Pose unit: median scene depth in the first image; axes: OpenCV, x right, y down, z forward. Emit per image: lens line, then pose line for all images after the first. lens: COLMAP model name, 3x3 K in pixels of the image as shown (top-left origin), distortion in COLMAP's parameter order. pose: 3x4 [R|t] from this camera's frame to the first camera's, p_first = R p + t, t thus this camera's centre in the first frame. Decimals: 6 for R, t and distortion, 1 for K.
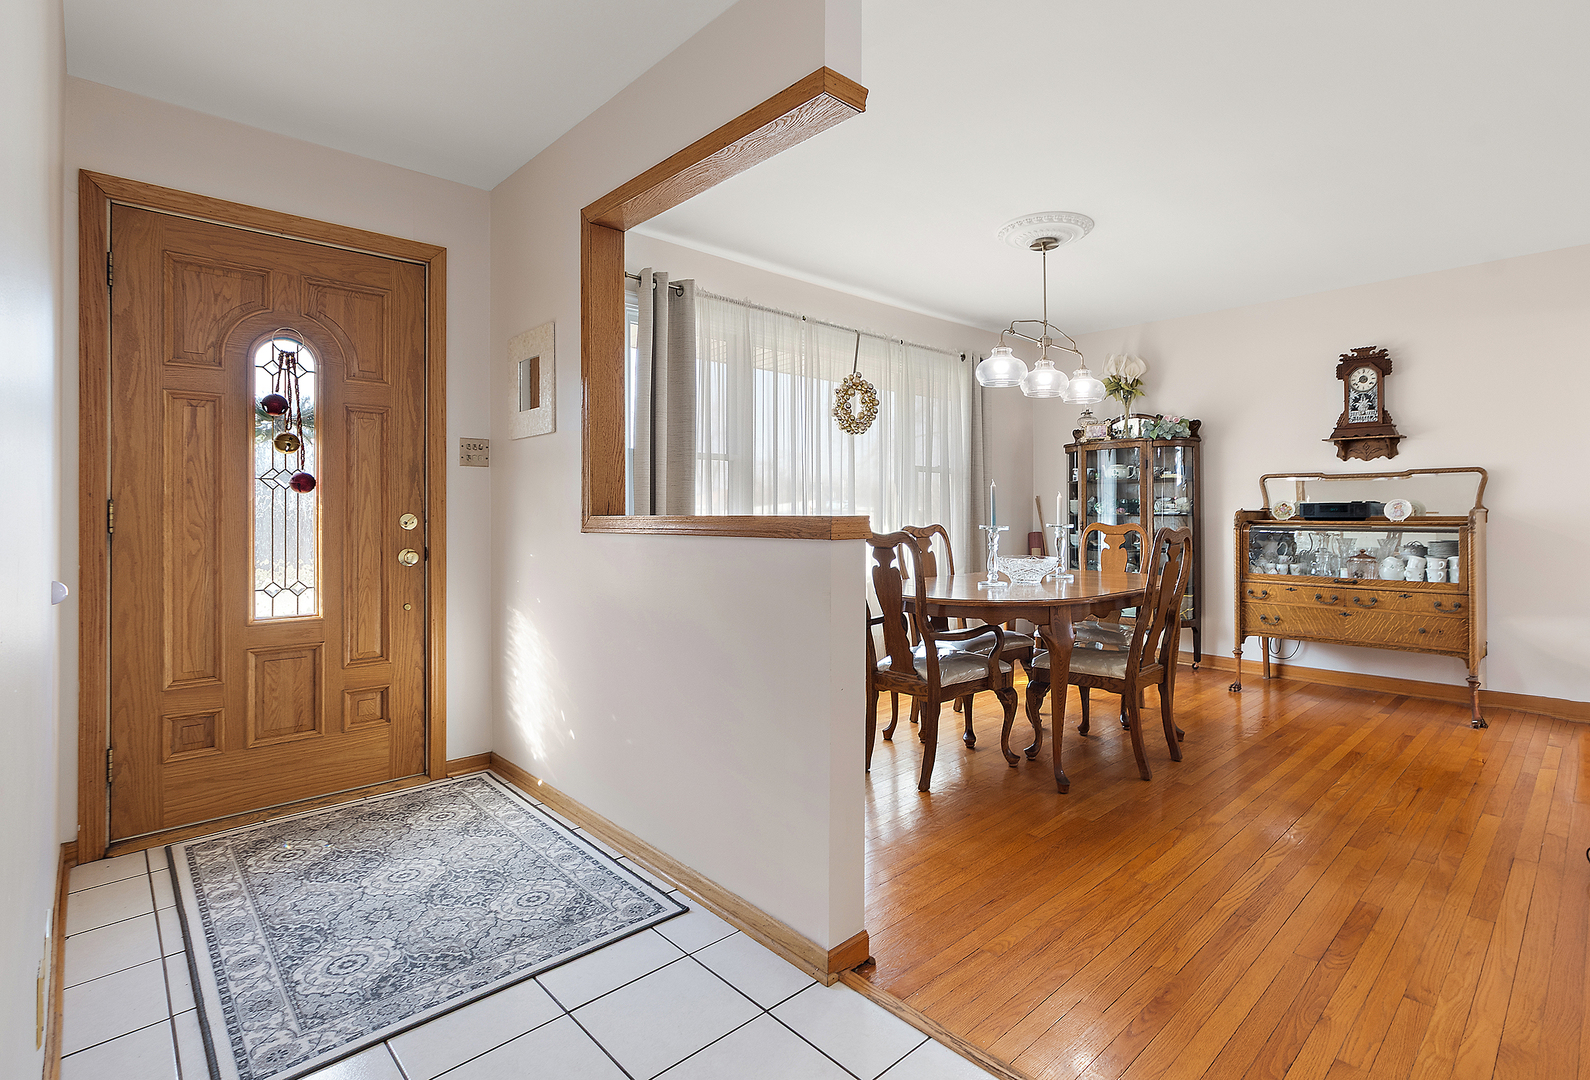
lens RADIAL K [[754.3, 0, 861.2], [0, 754.3, 509.0], [0, 0, 1]] dist [0.002963, -0.000199]
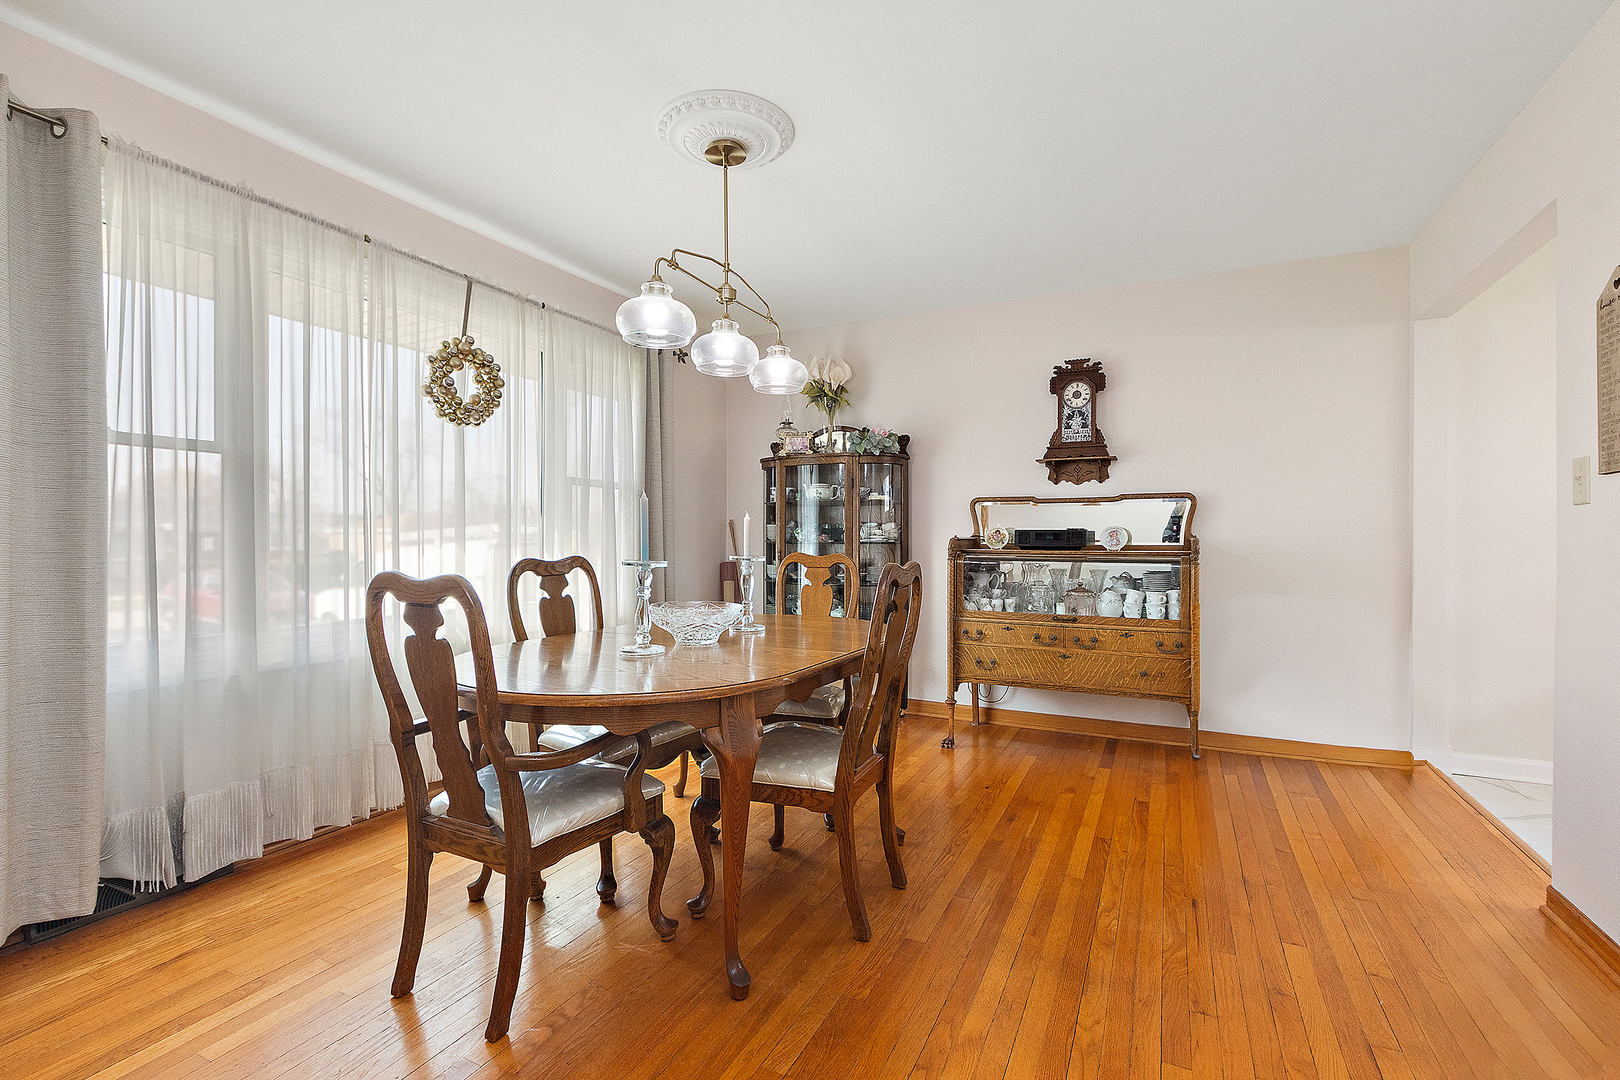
lens RADIAL K [[717.2, 0, 810.0], [0, 717.2, 540.0], [0, 0, 1]] dist [0.000105, -0.000002]
pose [[0.949399, 0.003367, 0.314053, 0.087798], [-0.005758, 0.999961, 0.006686, -0.000341], [-0.314019, -0.008156, 0.949382, 0.275984]]
